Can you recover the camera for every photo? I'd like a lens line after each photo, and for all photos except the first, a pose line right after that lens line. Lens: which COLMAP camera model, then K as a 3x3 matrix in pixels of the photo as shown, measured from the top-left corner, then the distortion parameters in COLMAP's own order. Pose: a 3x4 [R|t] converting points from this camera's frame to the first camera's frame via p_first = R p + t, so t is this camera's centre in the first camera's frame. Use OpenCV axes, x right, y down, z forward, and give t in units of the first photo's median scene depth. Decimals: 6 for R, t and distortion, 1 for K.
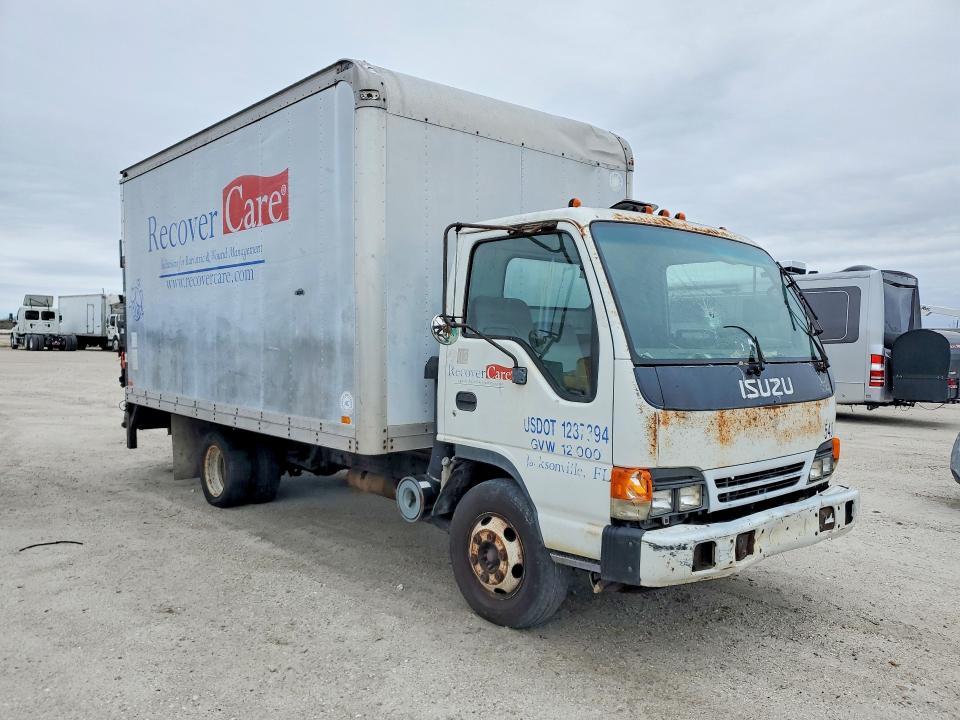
lens RADIAL K [[739.4, 0, 479.4], [0, 739.4, 357.5], [0, 0, 1]] dist [0.043017, -0.021575]
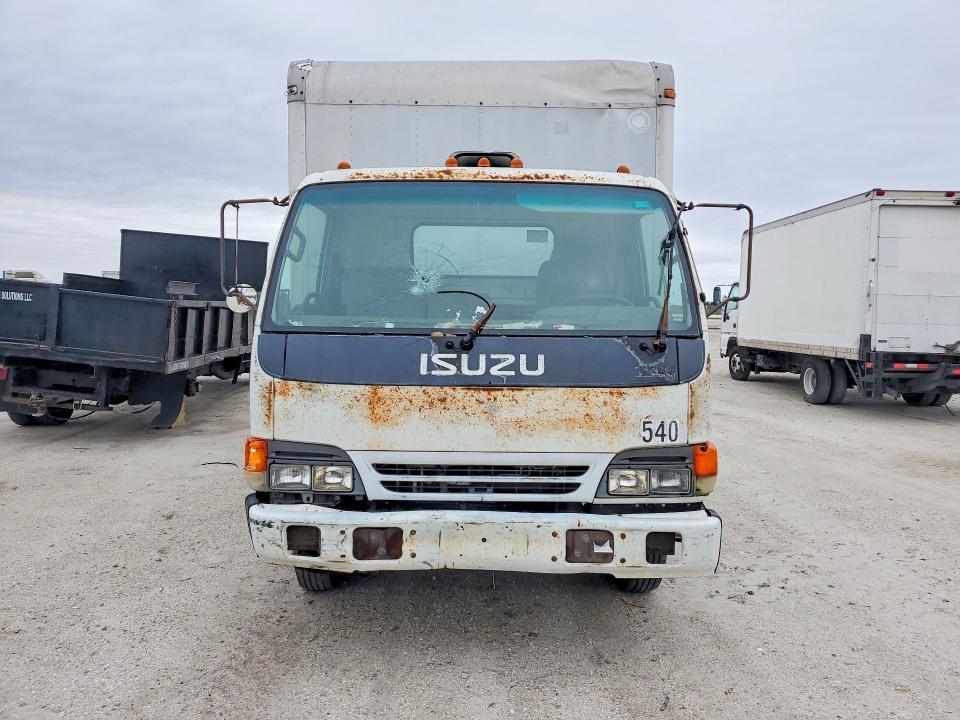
lens RADIAL K [[739.4, 0, 496.6], [0, 739.4, 336.5], [0, 0, 1]] dist [0.043017, -0.021575]
pose [[0.760001, 0.018756, -0.649651, 0.956914], [-0.017349, 0.999813, 0.008570, 0.002348], [0.649690, 0.004758, 0.760184, 0.404884]]
